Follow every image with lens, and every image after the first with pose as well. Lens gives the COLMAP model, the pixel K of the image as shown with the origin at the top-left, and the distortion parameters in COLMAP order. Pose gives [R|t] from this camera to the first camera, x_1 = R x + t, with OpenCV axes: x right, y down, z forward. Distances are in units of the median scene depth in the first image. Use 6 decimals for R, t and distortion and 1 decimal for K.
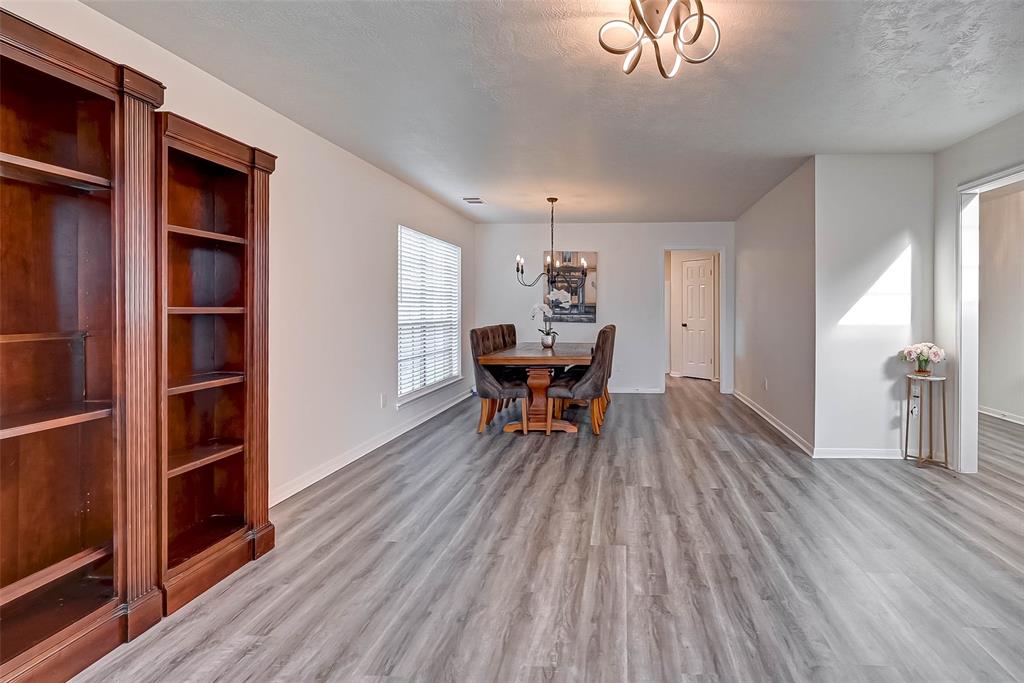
lens RADIAL K [[427.9, 0, 511.8], [0, 427.9, 311.3], [0, 0, 1]] dist [-0.000307, -0.000076]
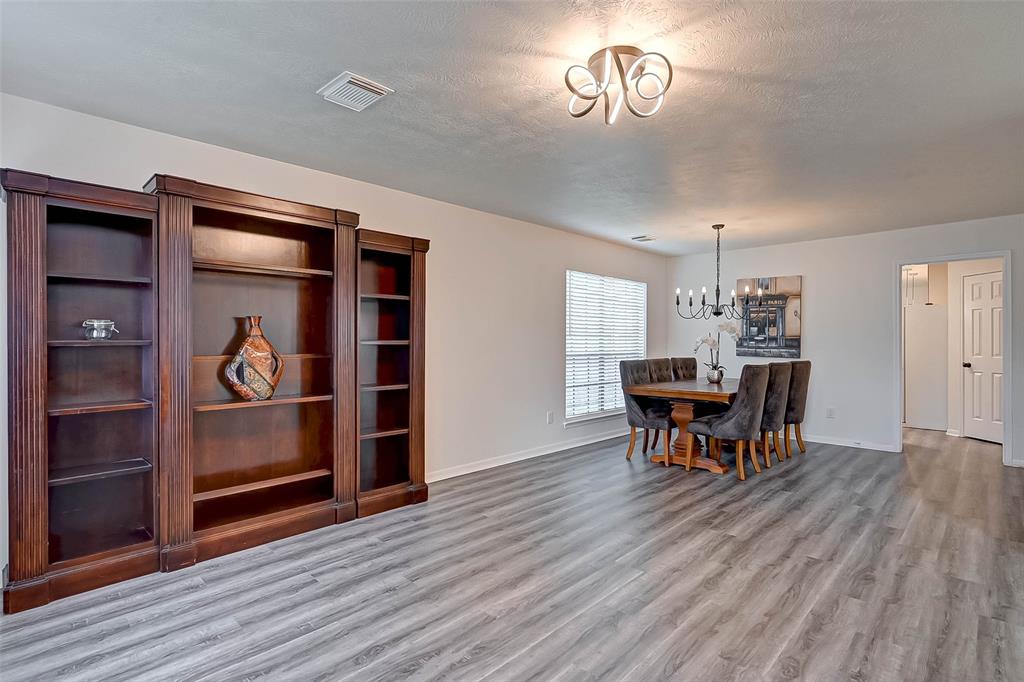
lens RADIAL K [[405.1, 0, 512.0], [0, 405.1, 341.0], [0, 0, 1]] dist [0.000123, 0.000028]
pose [[0.814519, 0.001057, -0.580136, 0.434648], [-0.005128, 0.999972, -0.005378, -0.001324], [0.580114, 0.007356, 0.814502, 0.011536]]
